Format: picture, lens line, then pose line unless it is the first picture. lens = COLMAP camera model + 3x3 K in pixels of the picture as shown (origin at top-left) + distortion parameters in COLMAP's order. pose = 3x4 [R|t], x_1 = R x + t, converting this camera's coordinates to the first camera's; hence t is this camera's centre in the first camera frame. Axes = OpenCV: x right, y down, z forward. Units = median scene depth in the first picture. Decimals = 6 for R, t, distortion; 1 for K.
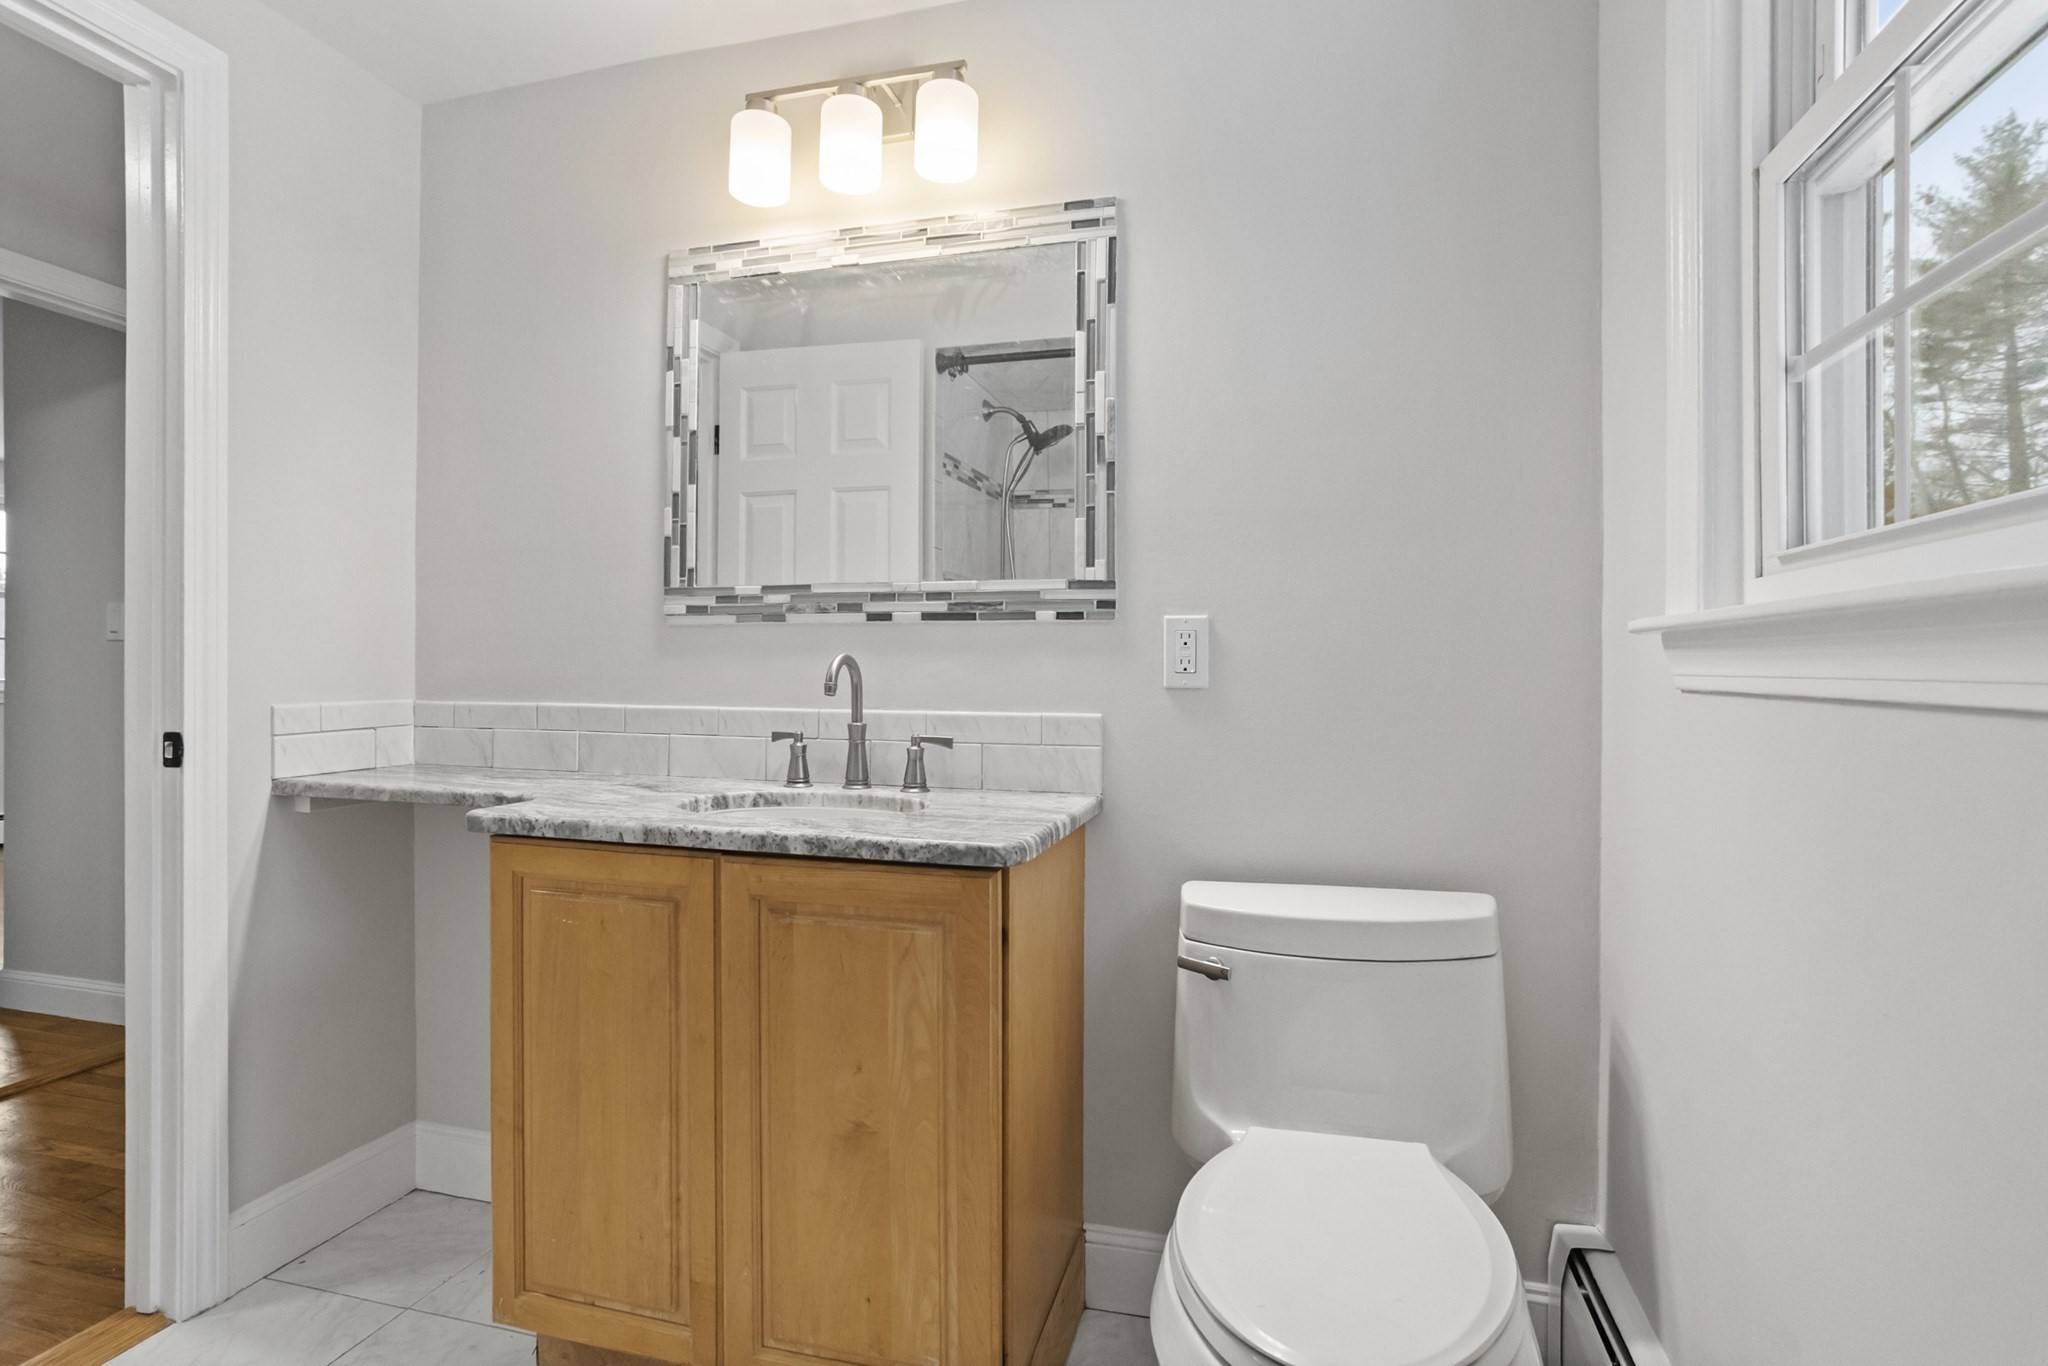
lens RADIAL K [[1000.4, 0, 1024.0], [0, 1000.4, 683.0], [0, 0, 1]] dist [-0.053147, 0.034002]
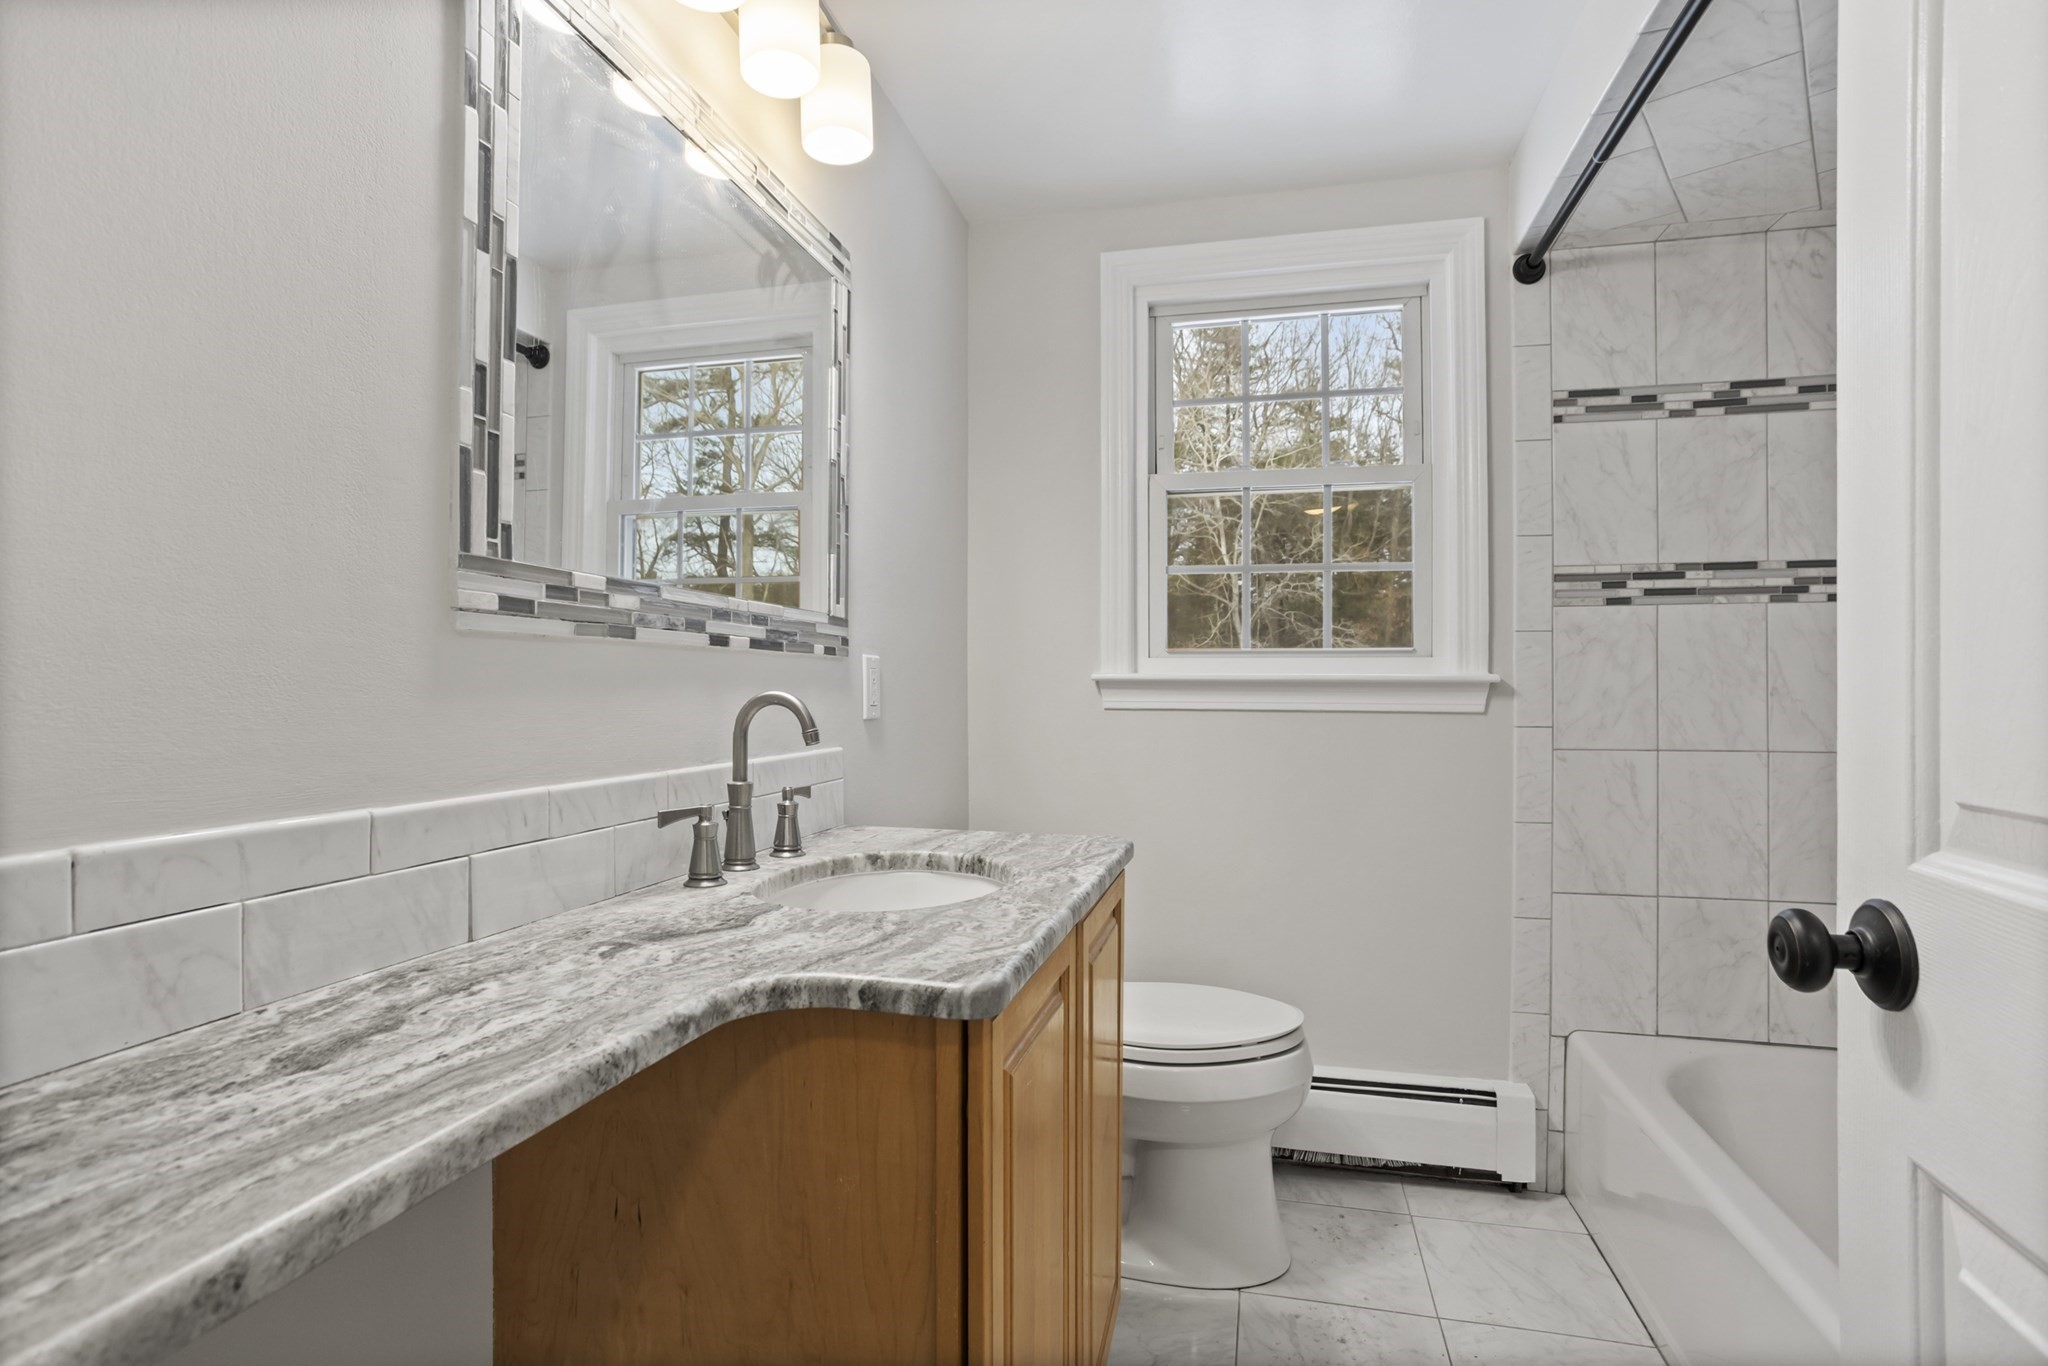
lens RADIAL K [[1000.4, 0, 1024.0], [0, 1000.4, 683.0], [0, 0, 1]] dist [-0.053147, 0.034002]
pose [[-0.034509, -0.004462, 0.999394, -0.865701], [-0.002418, 0.999987, 0.004381, -0.036098], [-0.999401, -0.002266, -0.034519, 0.758440]]
